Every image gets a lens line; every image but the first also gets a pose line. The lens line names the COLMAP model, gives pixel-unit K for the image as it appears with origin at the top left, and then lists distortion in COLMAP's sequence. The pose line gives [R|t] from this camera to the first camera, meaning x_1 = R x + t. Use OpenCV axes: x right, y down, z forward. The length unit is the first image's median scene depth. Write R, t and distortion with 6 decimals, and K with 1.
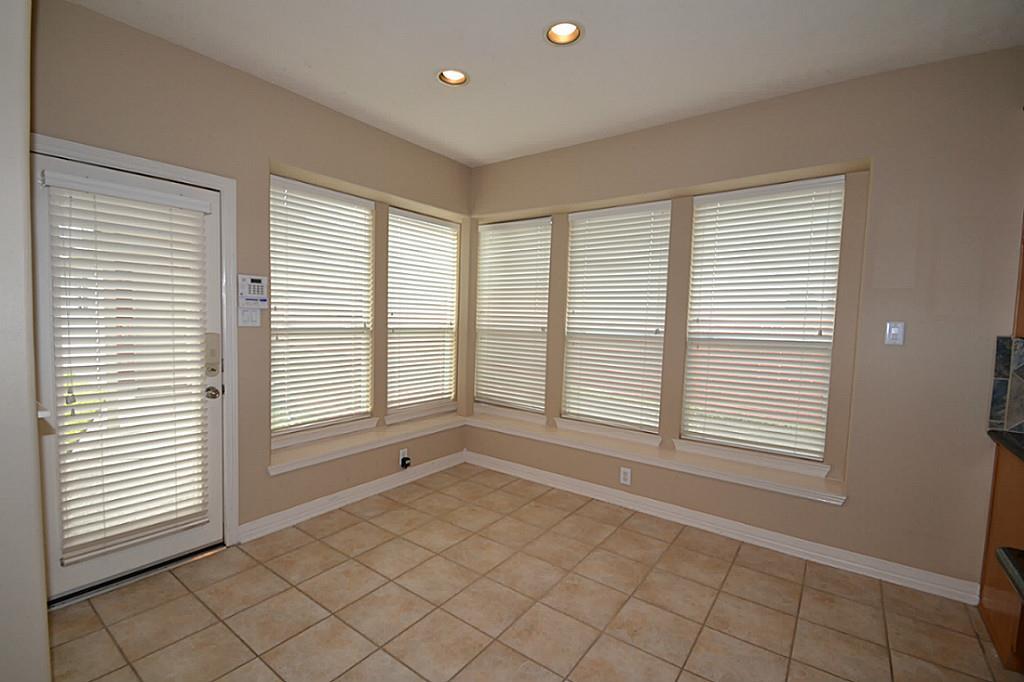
lens RADIAL K [[462.1, 0, 505.7], [0, 462.1, 349.3], [0, 0, 1]] dist [-0.008558, -0.004168]
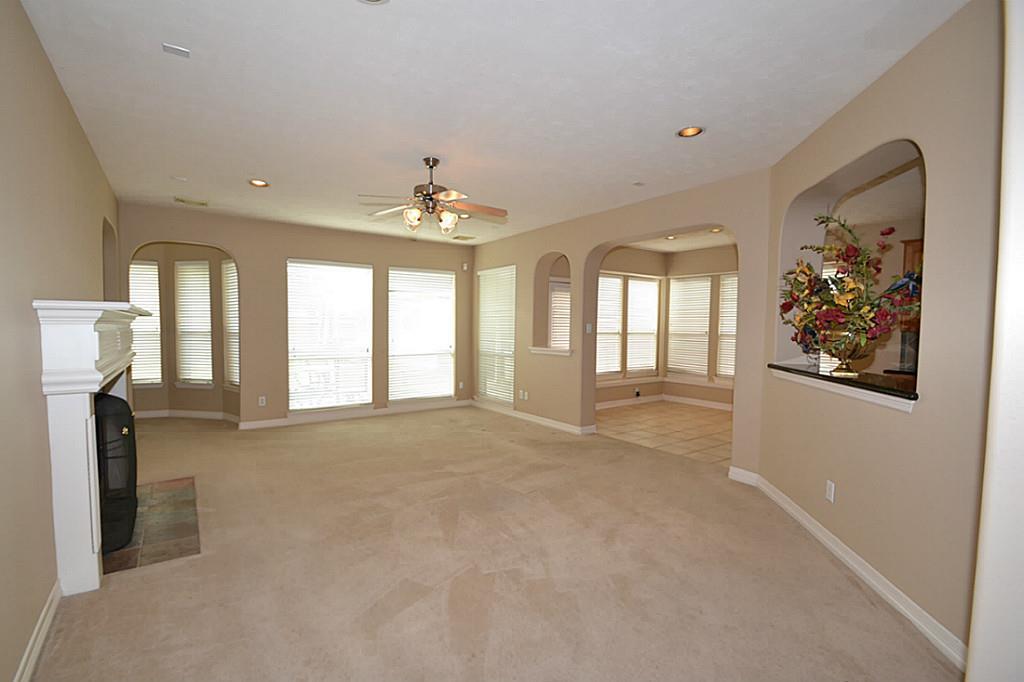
lens RADIAL K [[462.1, 0, 494.2], [0, 462.1, 344.2], [0, 0, 1]] dist [-0.008558, -0.004168]
pose [[0.940916, -0.002531, -0.338630, -0.116755], [-0.007345, 0.999584, -0.027878, 0.075852], [0.338560, 0.028718, 0.940507, -1.285903]]
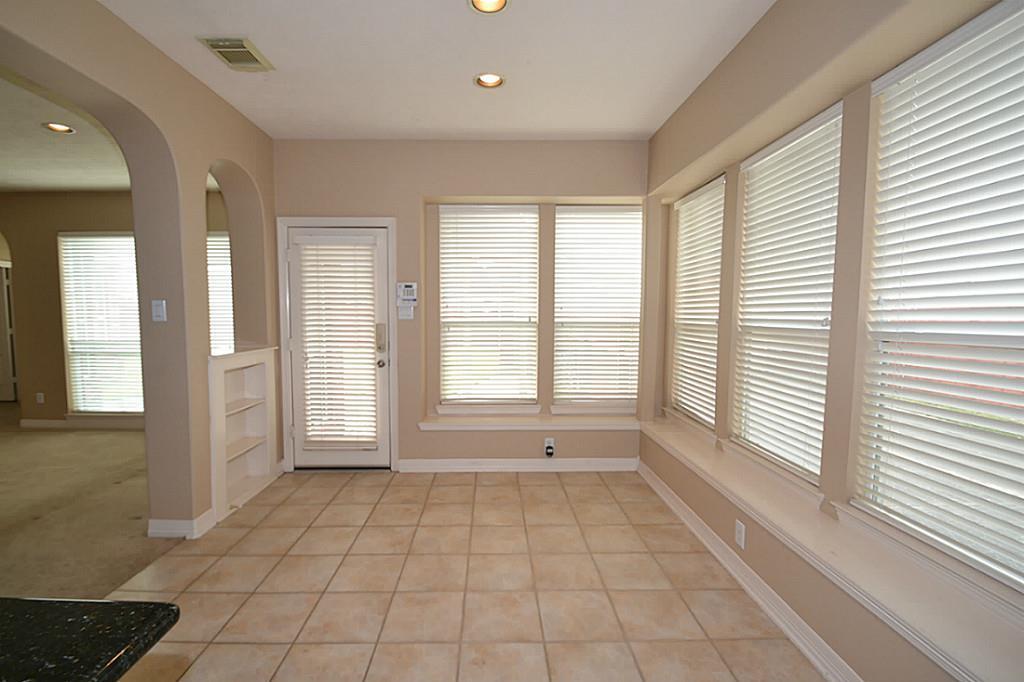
lens RADIAL K [[462.1, 0, 484.8], [0, 462.1, 350.4], [0, 0, 1]] dist [-0.008558, -0.004168]
pose [[0.592728, 0.038738, -0.804471, 0.519994], [-0.041950, 0.998972, 0.017196, 0.007582], [0.804310, 0.023555, 0.593743, 0.260885]]
